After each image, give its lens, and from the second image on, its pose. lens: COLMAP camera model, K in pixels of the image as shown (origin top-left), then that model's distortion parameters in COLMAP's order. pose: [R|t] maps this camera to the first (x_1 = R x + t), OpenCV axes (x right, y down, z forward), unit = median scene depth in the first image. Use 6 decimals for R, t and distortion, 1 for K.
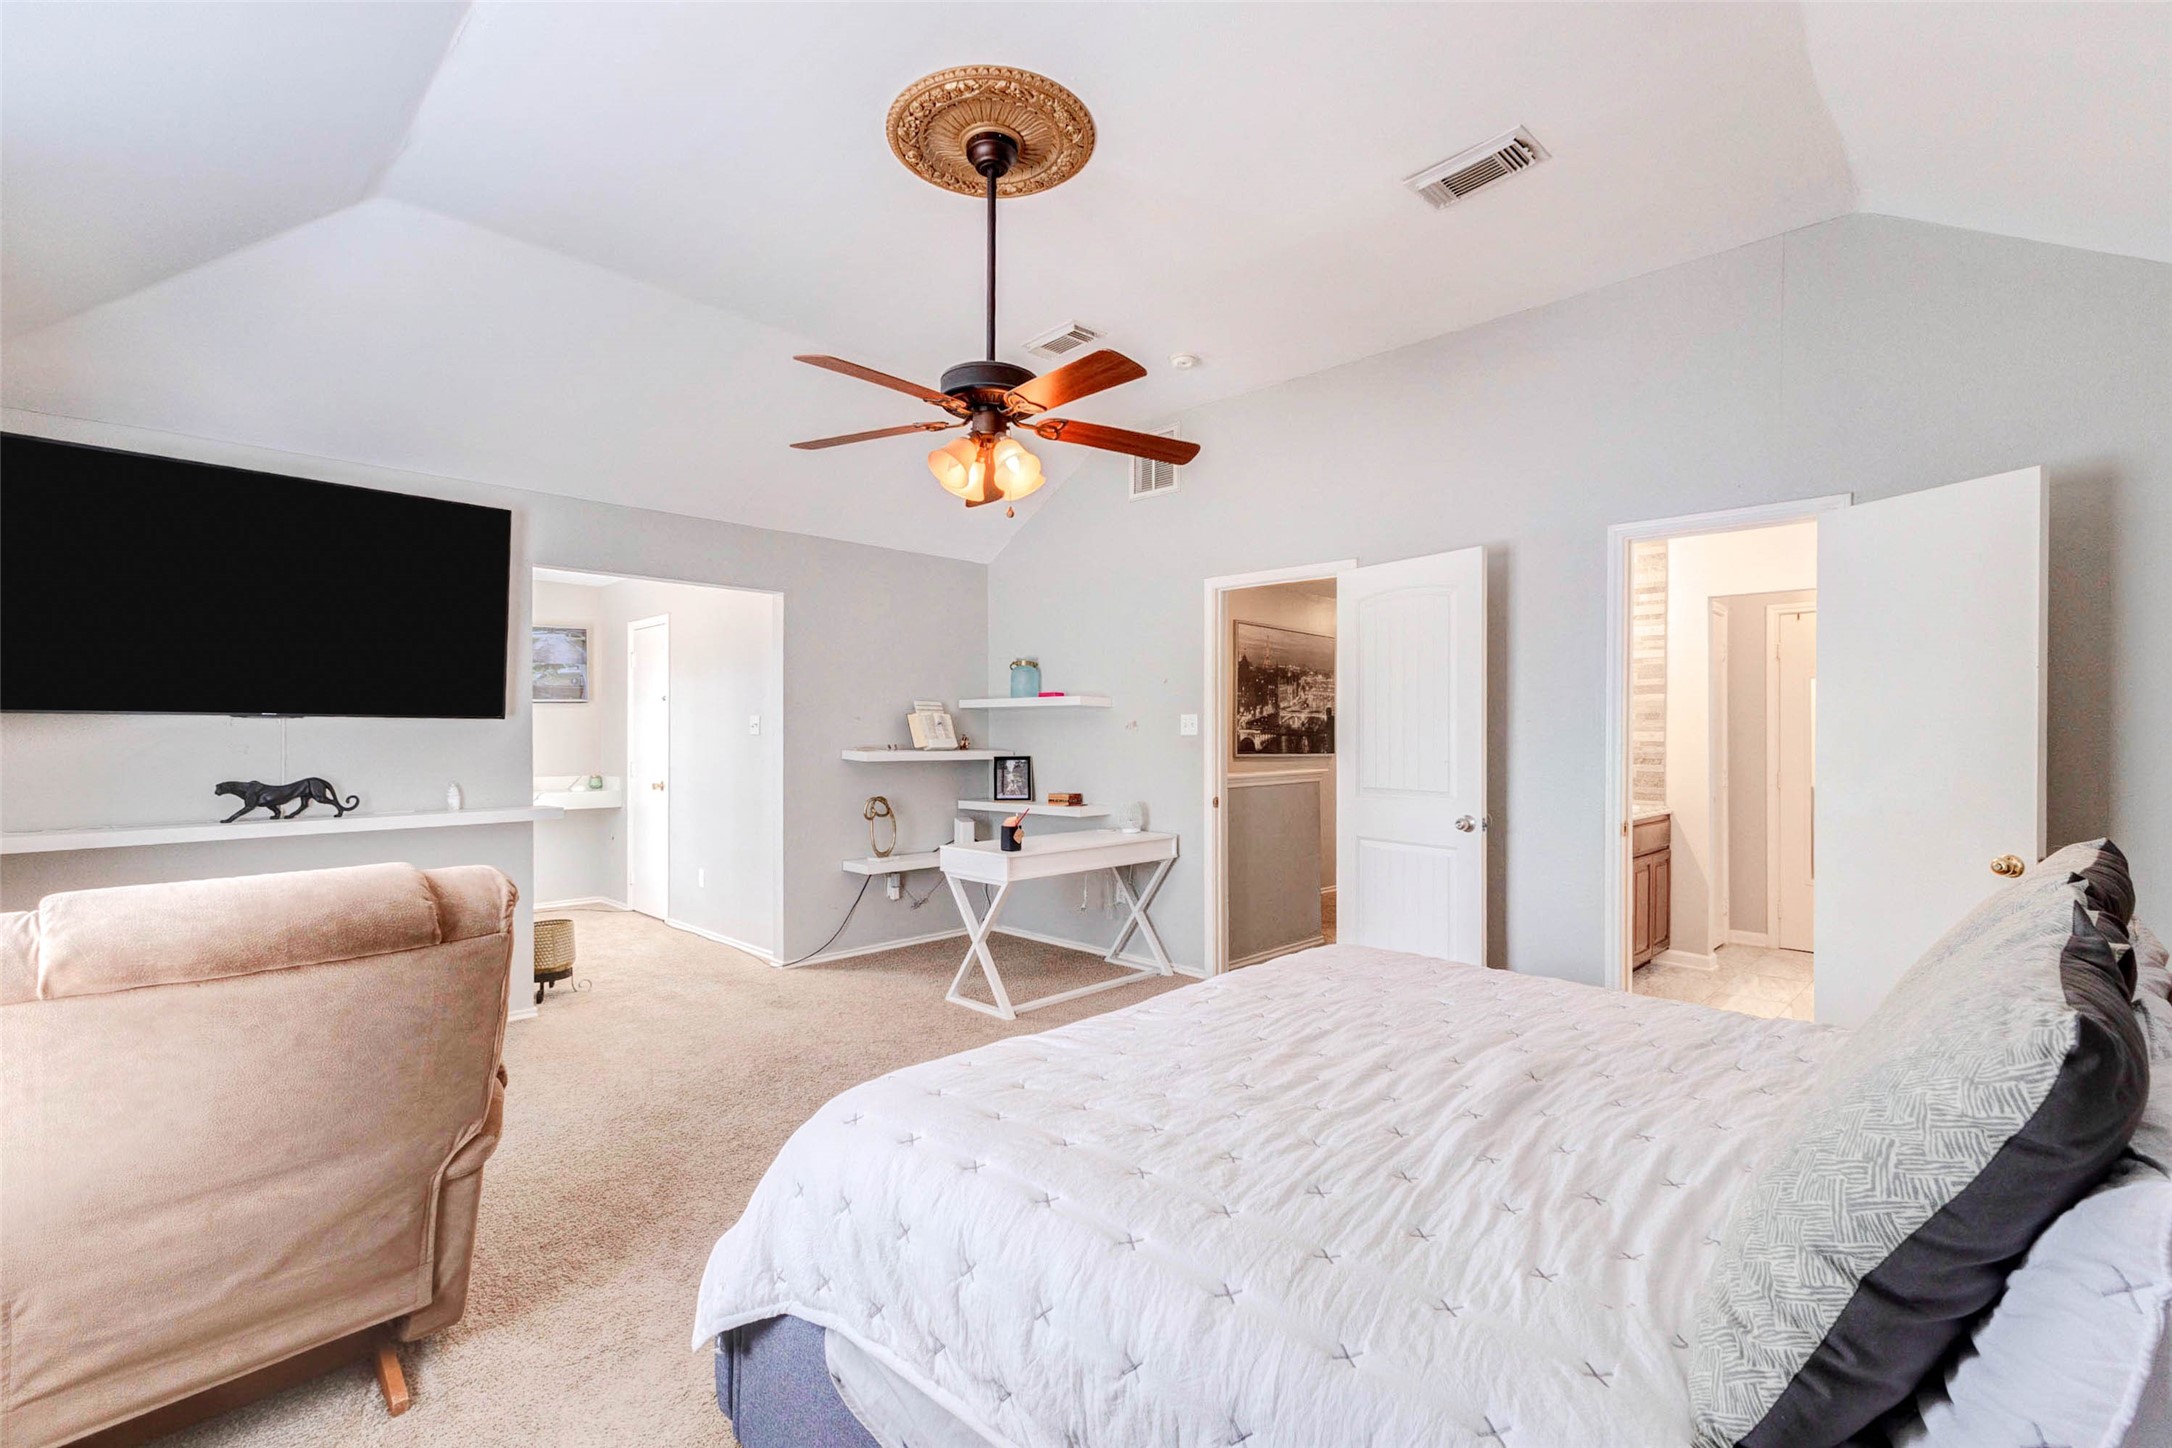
lens RADIAL K [[944.6, 0, 1073.8], [0, 944.6, 720.9], [0, 0, 1]] dist [0.015256, -0.001811]
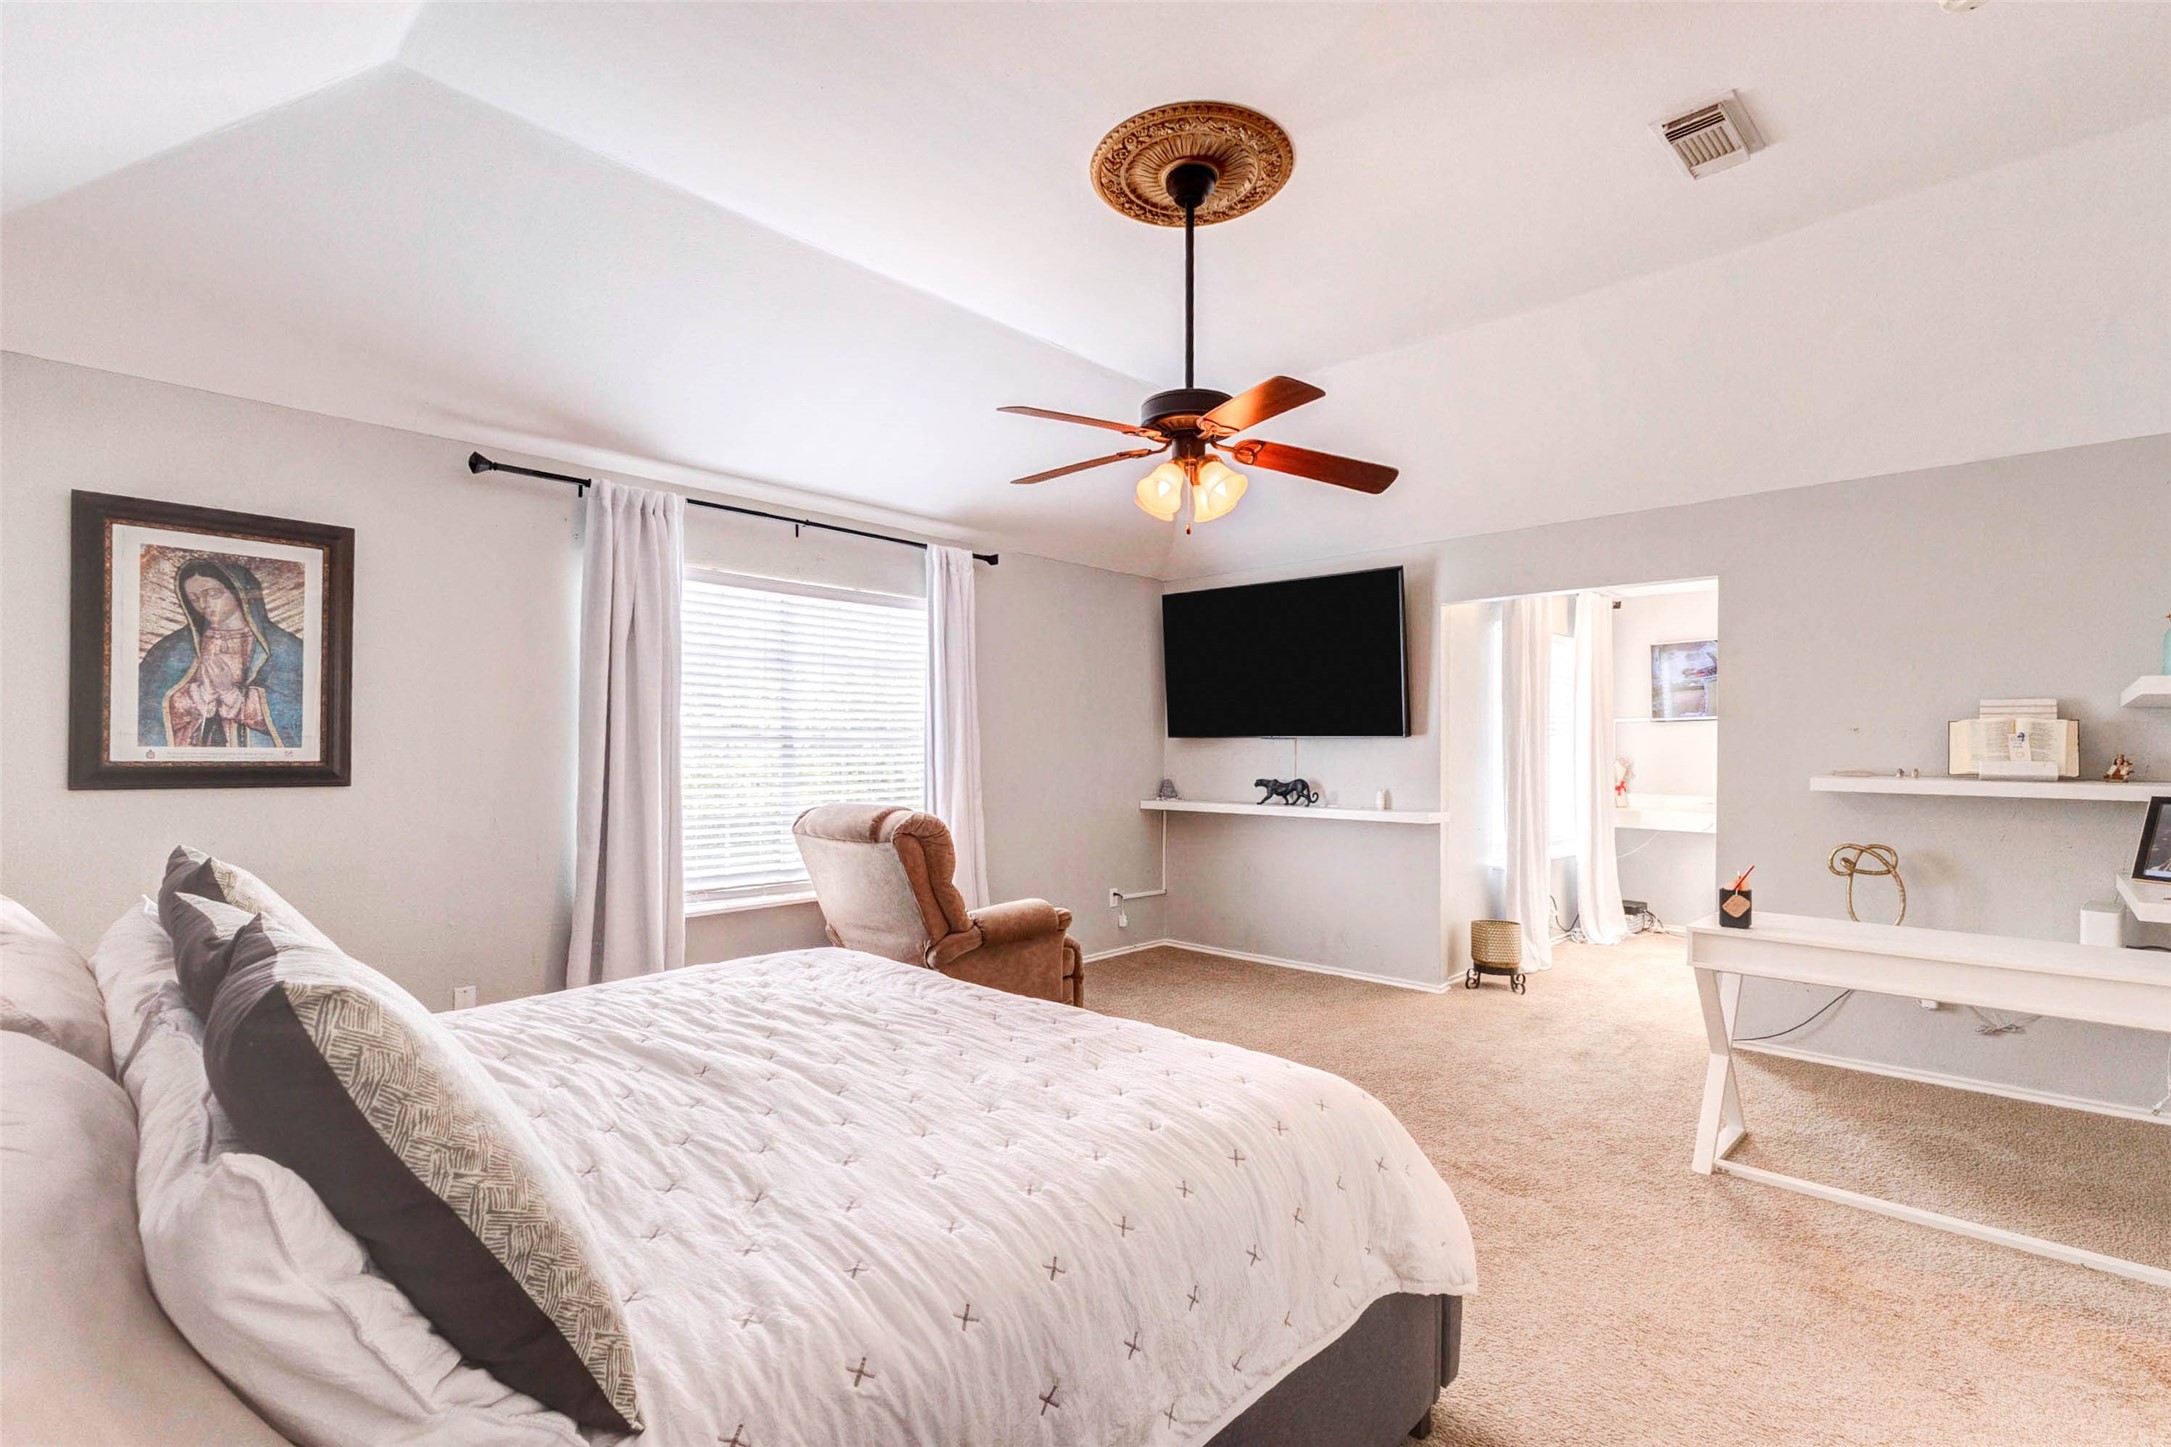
lens RADIAL K [[944.1, 0, 1076.3], [0, 944.1, 743.5], [0, 0, 1]] dist [0.015256, -0.001811]
pose [[0.052047, -0.005545, -0.998629, 0.670890], [0.008457, 0.999951, -0.005111, 0.009107], [0.998609, -0.008179, 0.052092, 0.587088]]
